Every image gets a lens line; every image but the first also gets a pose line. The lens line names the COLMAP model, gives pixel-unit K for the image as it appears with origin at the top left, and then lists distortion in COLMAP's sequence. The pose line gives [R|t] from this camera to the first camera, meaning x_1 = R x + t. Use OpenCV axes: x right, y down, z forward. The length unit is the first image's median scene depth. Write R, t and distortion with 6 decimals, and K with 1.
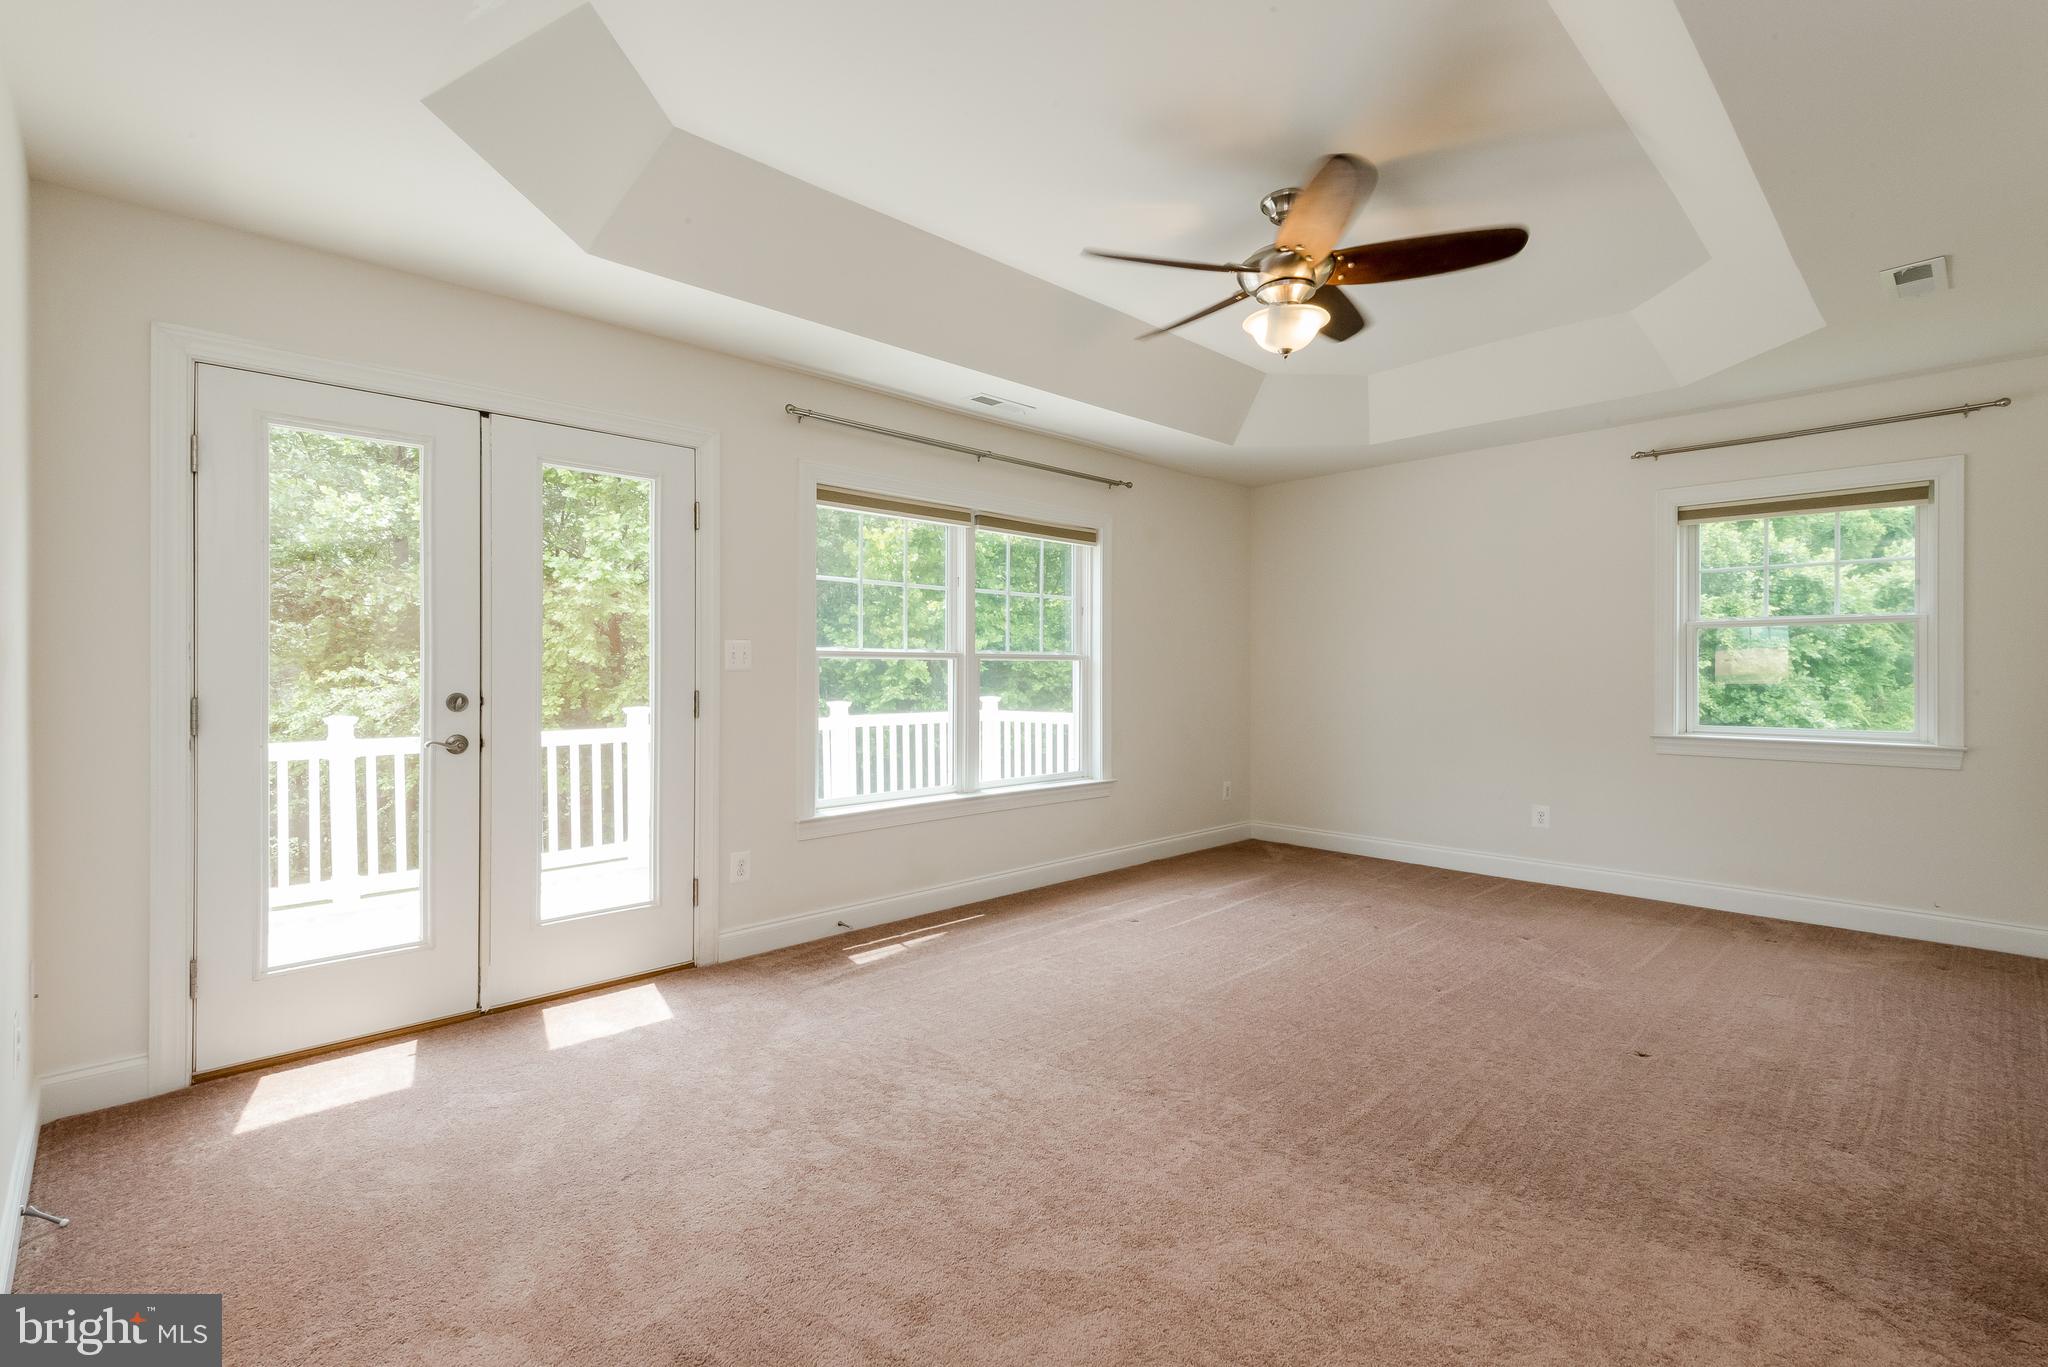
lens RADIAL K [[936.7, 0, 963.5], [0, 936.7, 685.2], [0, 0, 1]] dist [0.025809, -0.007681]
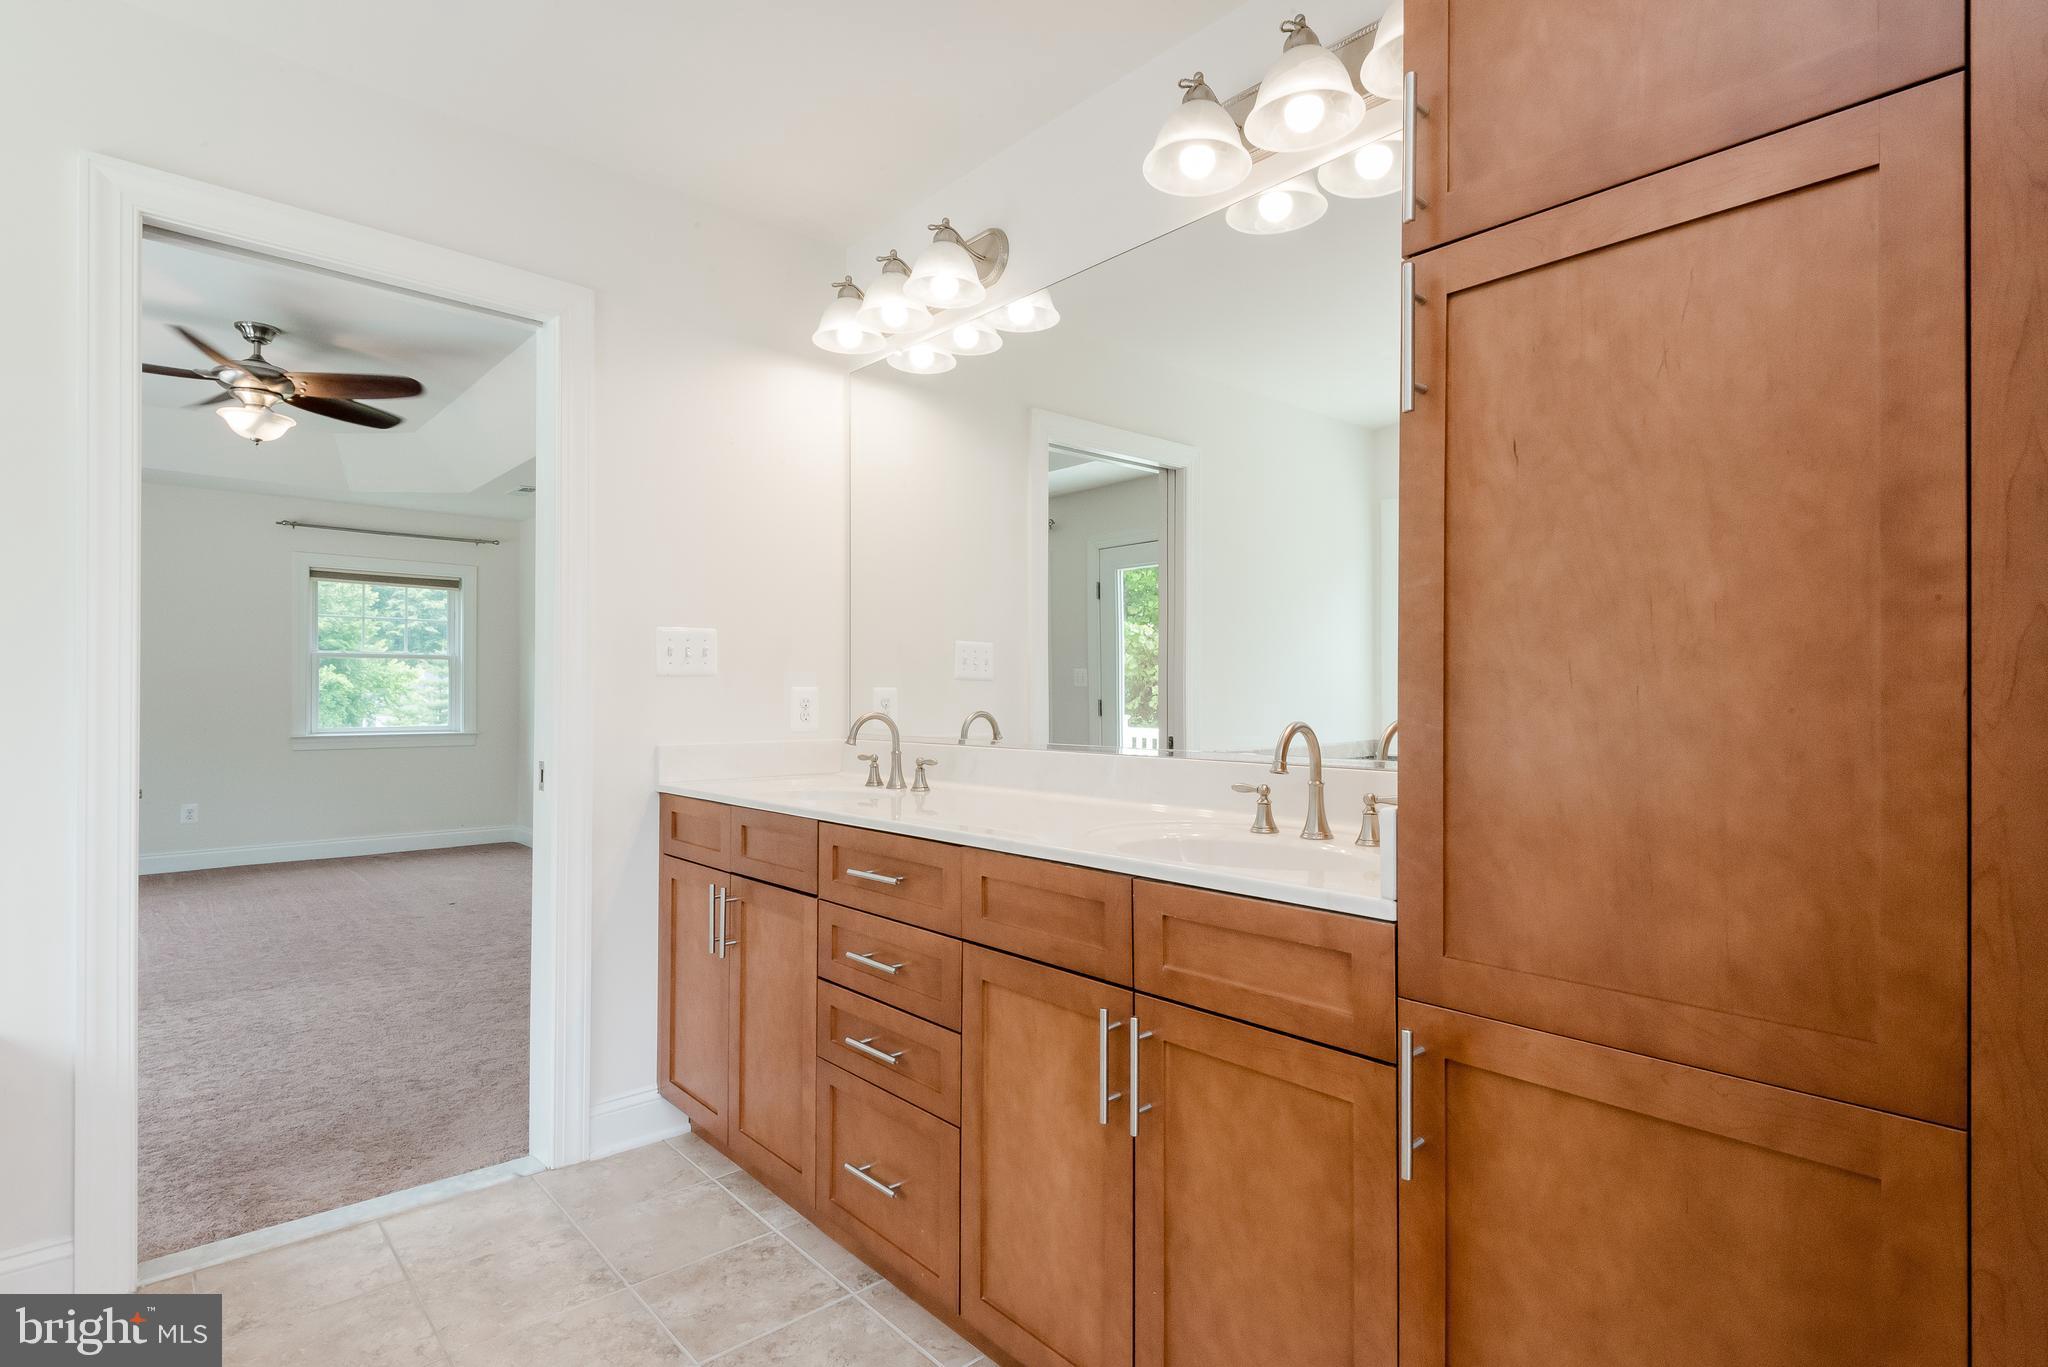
lens RADIAL K [[1026.0, 0, 1026.8], [0, 1026.0, 677.3], [0, 0, 1]] dist [0.012758, -0.008274]
pose [[0.048234, 0.017296, 0.998686, -0.665025], [0.017804, 0.999676, -0.018173, 0.015427], [-0.998677, 0.018657, 0.047911, -0.091777]]
